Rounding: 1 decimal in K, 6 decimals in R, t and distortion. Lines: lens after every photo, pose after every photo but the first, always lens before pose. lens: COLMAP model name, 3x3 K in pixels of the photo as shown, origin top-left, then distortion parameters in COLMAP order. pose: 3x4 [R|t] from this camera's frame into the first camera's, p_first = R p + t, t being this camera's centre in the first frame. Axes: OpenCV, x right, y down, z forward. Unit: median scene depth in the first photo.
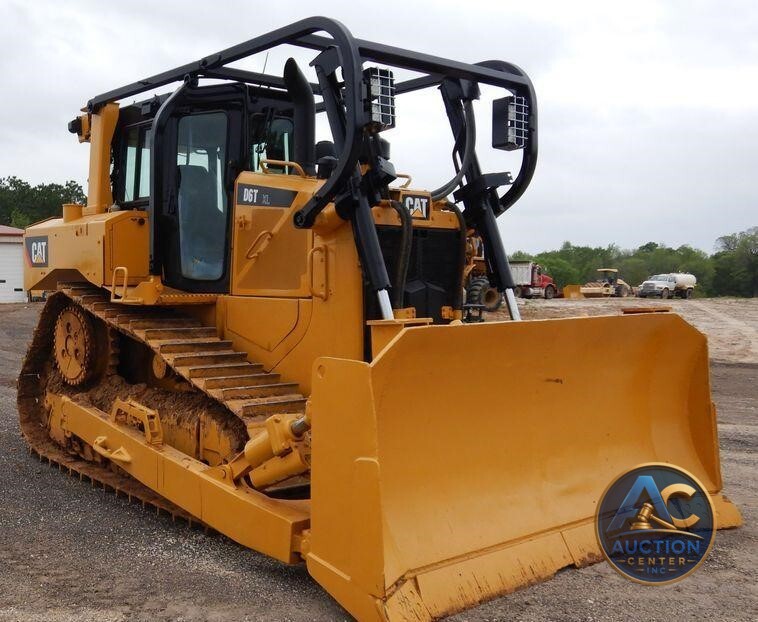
lens RADIAL K [[869.9, 0, 379.0], [0, 869.9, 311.0], [0, 0, 1]] dist [0.052388, 0.006089]
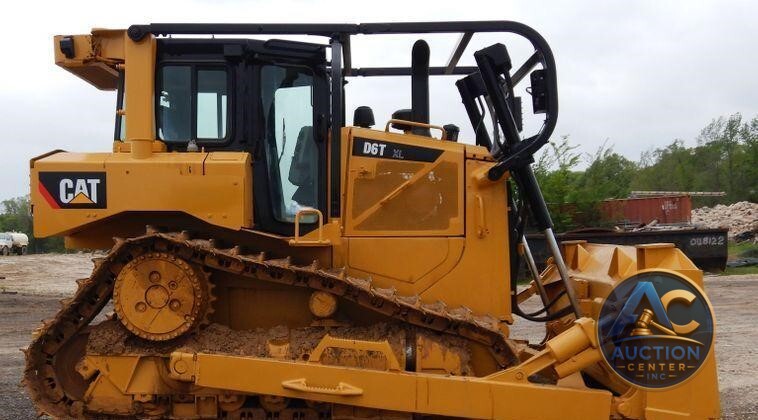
lens RADIAL K [[758.2, 0, 379.0], [0, 758.2, 210.0], [0, 0, 1]] dist [-0.012210, 0.000039]
pose [[0.632380, 0.020723, 0.774381, -0.910814], [0.037331, 0.997666, -0.057184, 0.004845], [-0.773758, 0.065070, 0.630130, 0.370166]]
